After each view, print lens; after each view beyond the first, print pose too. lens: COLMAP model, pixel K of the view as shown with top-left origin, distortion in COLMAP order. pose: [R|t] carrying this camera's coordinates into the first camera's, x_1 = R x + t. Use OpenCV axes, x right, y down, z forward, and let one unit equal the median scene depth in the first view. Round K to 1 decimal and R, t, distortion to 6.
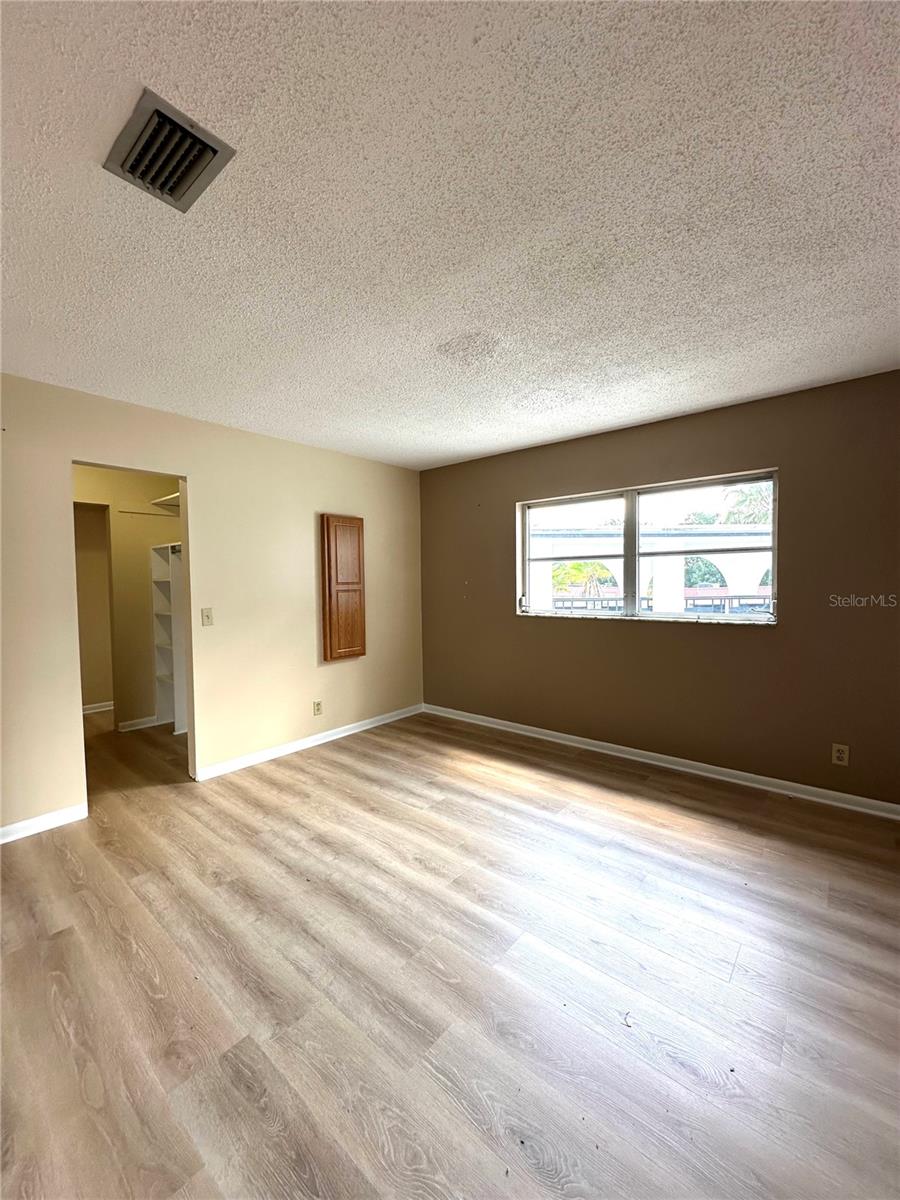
lens RADIAL K [[479.0, 0, 450.0], [0, 479.0, 597.8], [0, 0, 1]] dist [-0.002258, 0.000623]
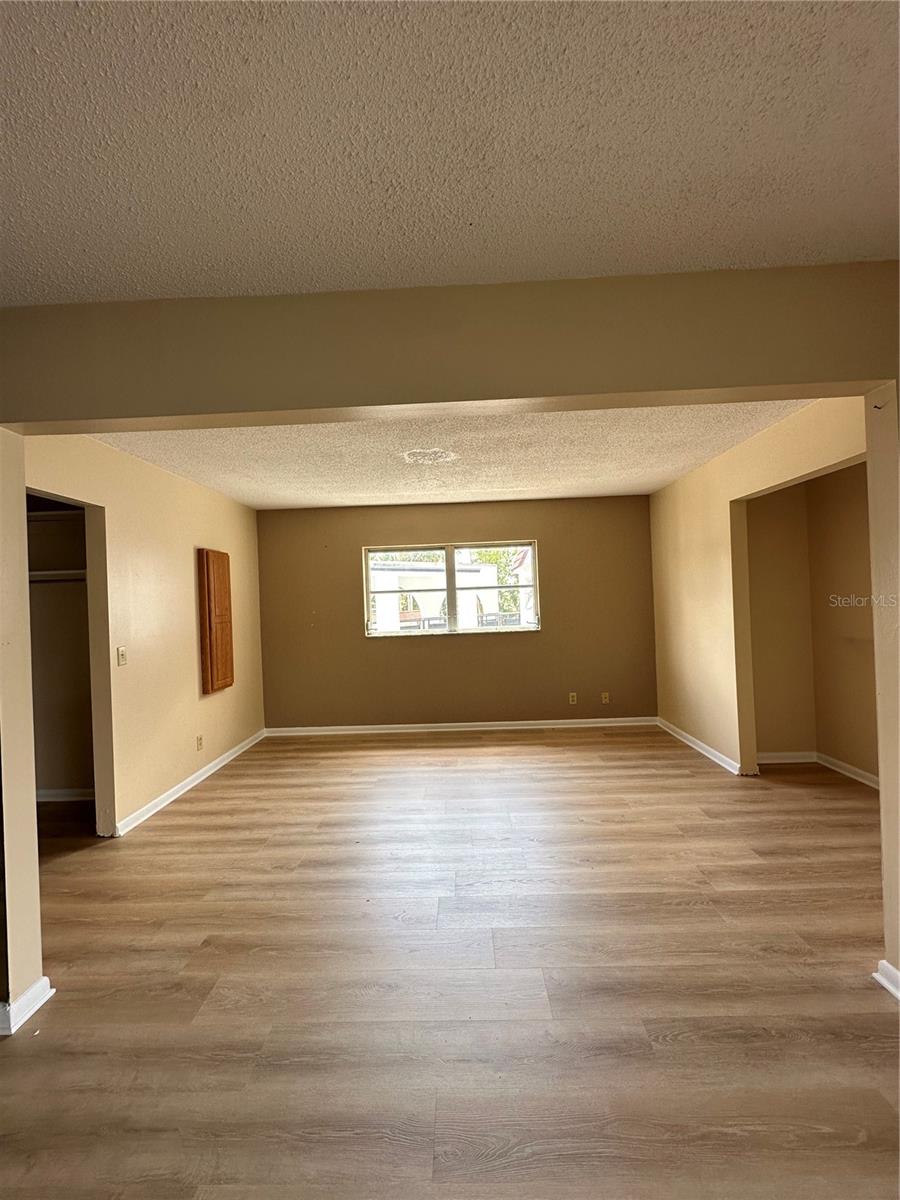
lens RADIAL K [[479.0, 0, 450.0], [0, 479.0, 597.8], [0, 0, 1]] dist [-0.002258, 0.000623]
pose [[0.778654, -0.011540, 0.627347, -0.694963], [0.048119, 0.997985, -0.041367, -0.004903], [-0.625606, 0.062398, 0.777640, -0.159445]]
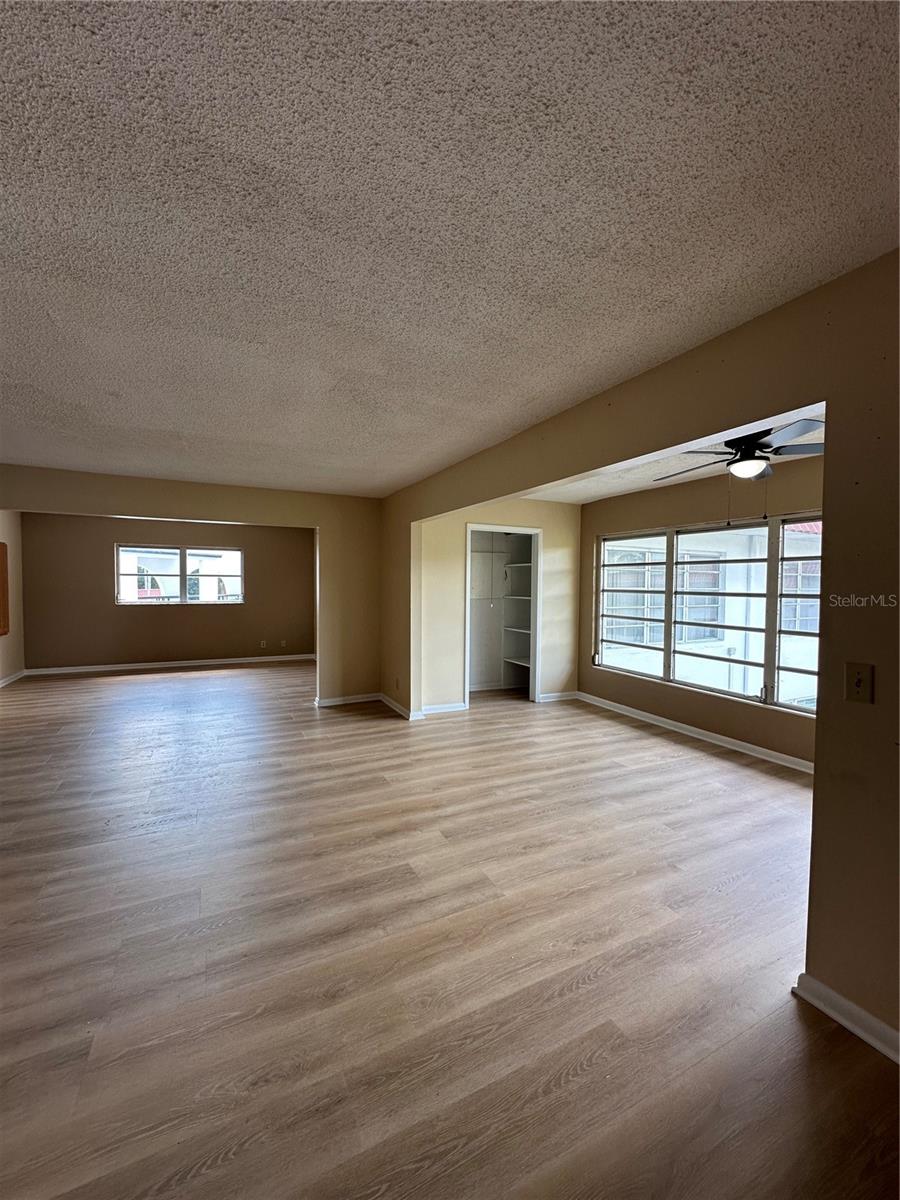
lens RADIAL K [[481.3, 0, 446.1], [0, 481.3, 597.8], [0, 0, 1]] dist [0.001717, 0.000714]
pose [[0.408563, -0.012113, 0.912650, -1.516256], [0.017283, 0.999835, 0.005533, 0.031072], [-0.912567, 0.013513, 0.408705, -1.334250]]
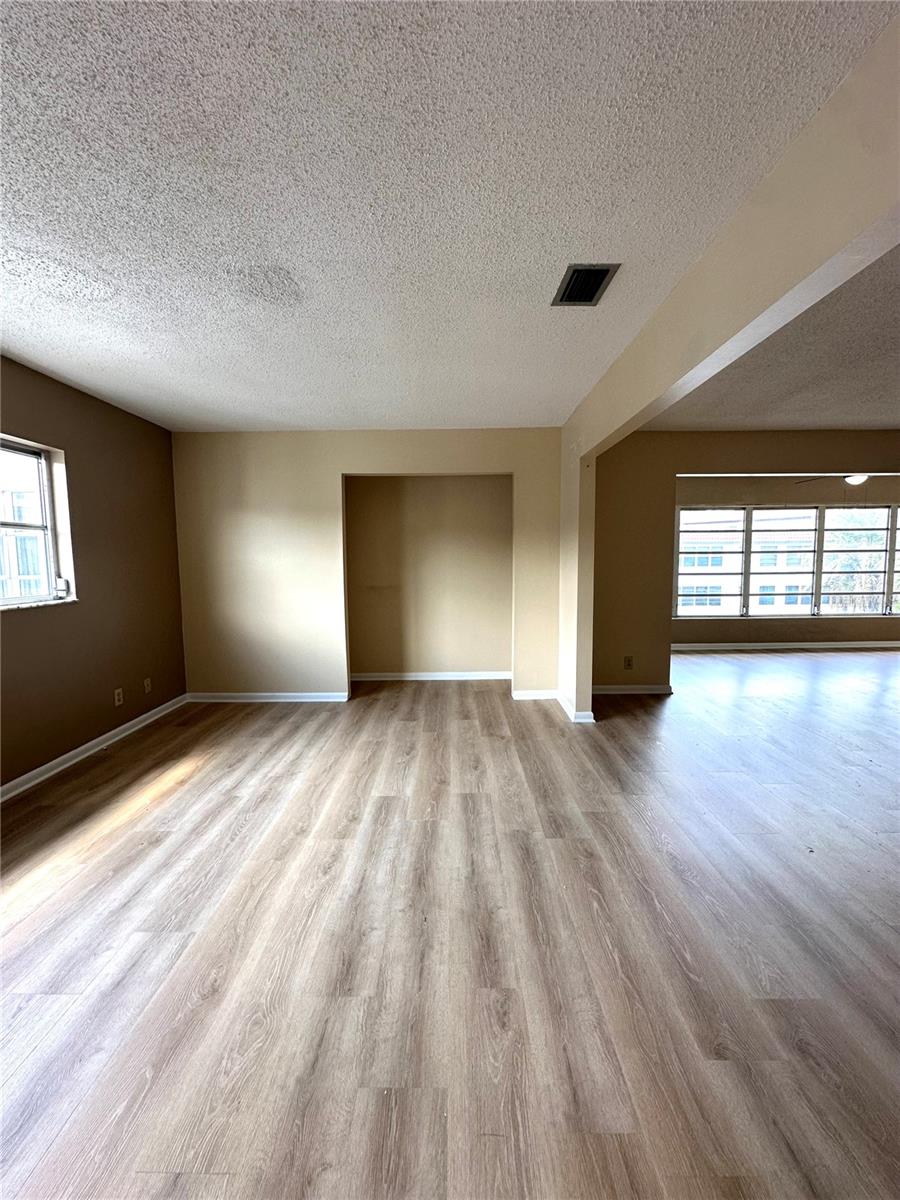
lens RADIAL K [[481.3, 0, 446.1], [0, 481.3, 597.8], [0, 0, 1]] dist [0.001717, 0.000714]
pose [[-0.636383, -0.044567, 0.770085, -0.702678], [0.043582, 0.994658, 0.093578, -0.016072], [-0.770141, 0.093113, -0.631041, 1.096575]]
